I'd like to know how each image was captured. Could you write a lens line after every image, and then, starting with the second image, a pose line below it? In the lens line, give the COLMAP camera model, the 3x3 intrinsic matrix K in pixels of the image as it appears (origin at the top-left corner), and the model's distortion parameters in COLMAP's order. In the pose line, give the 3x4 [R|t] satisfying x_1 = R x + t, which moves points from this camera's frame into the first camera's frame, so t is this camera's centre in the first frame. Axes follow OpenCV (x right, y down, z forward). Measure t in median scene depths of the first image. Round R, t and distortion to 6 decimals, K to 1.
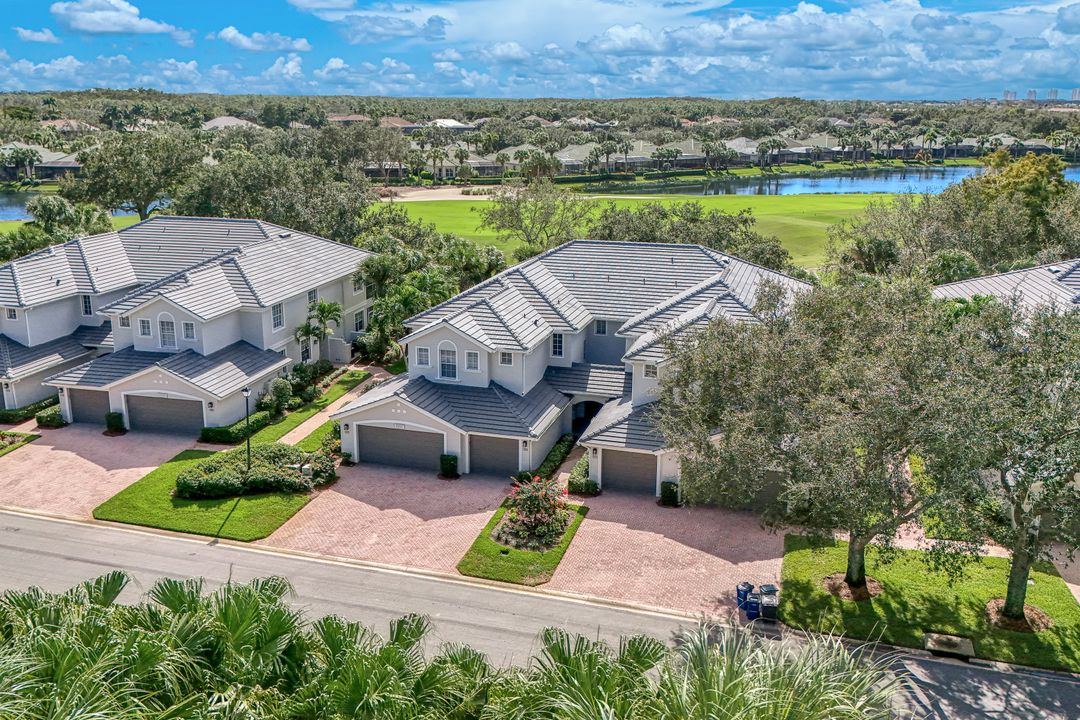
lens RADIAL K [[950.3, 0, 534.1], [0, 950.3, 359.0], [0, 0, 1]] dist [0.057587, -0.049732]
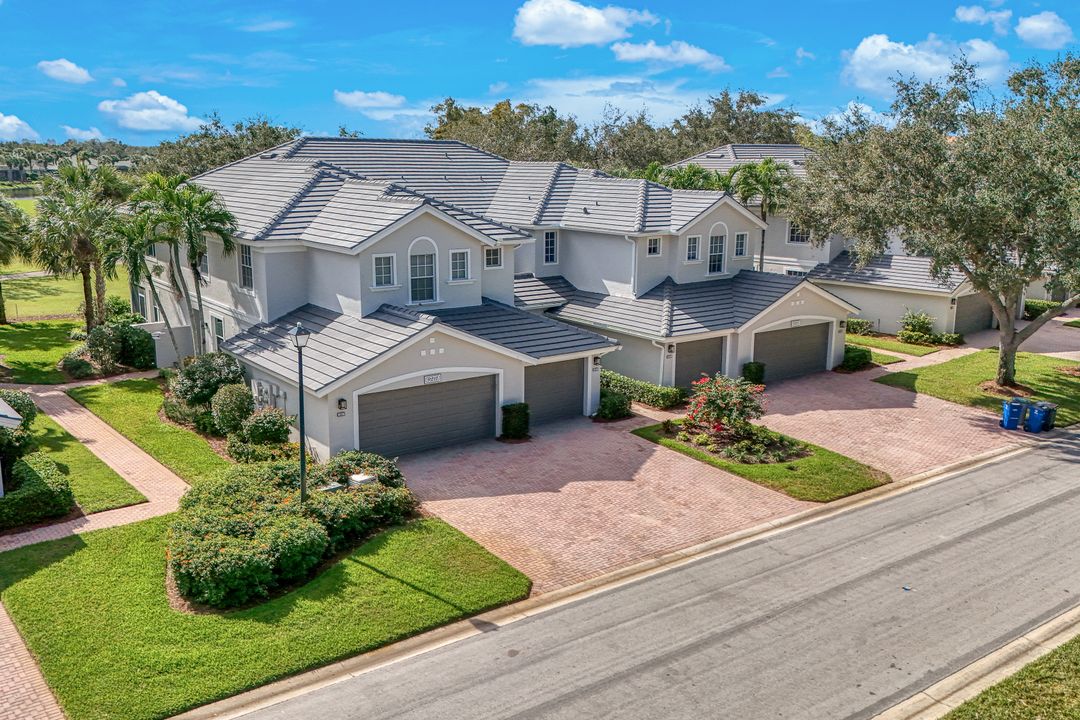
lens RADIAL K [[950.3, 0, 533.2], [0, 950.3, 357.1], [0, 0, 1]] dist [0.057587, -0.049732]
pose [[0.600557, -0.167854, 0.781765, -0.571491], [0.208375, 0.976788, 0.049653, 0.042188], [-0.771953, 0.133081, 0.621594, 0.592902]]
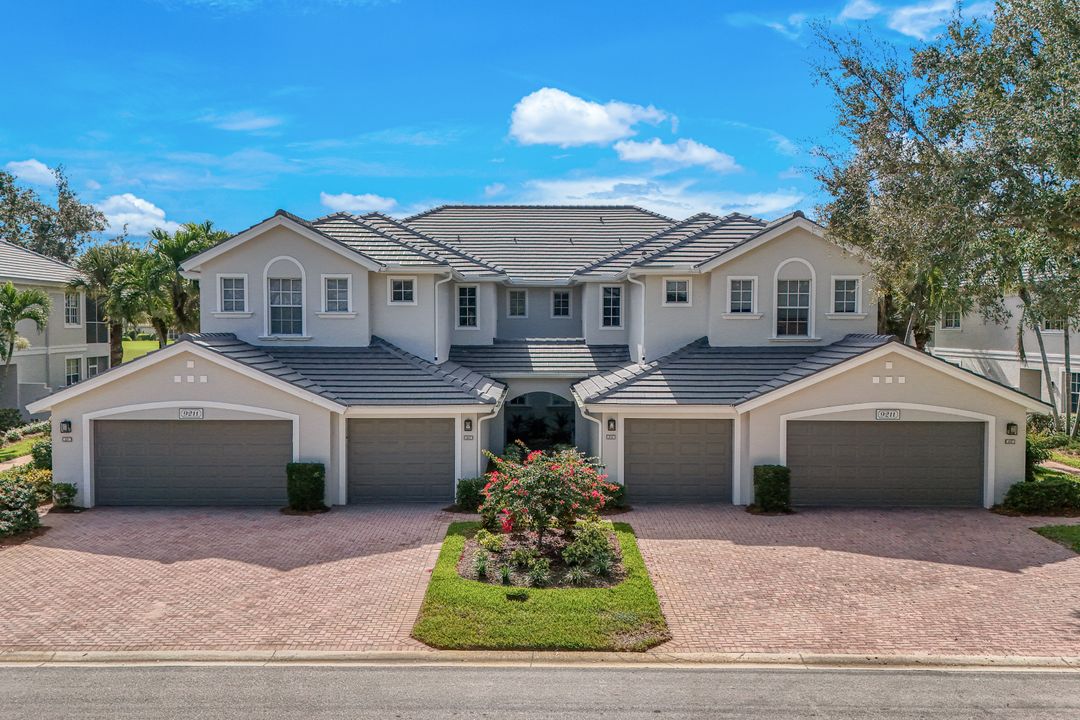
lens RADIAL K [[950.3, 0, 539.8], [0, 950.3, 397.0], [0, 0, 1]] dist [0.057587, -0.049732]
pose [[0.957070, -0.025194, 0.288760, -0.114879], [0.078131, 0.981765, -0.173301, 0.161277], [-0.279128, 0.188423, 0.941586, 0.510220]]
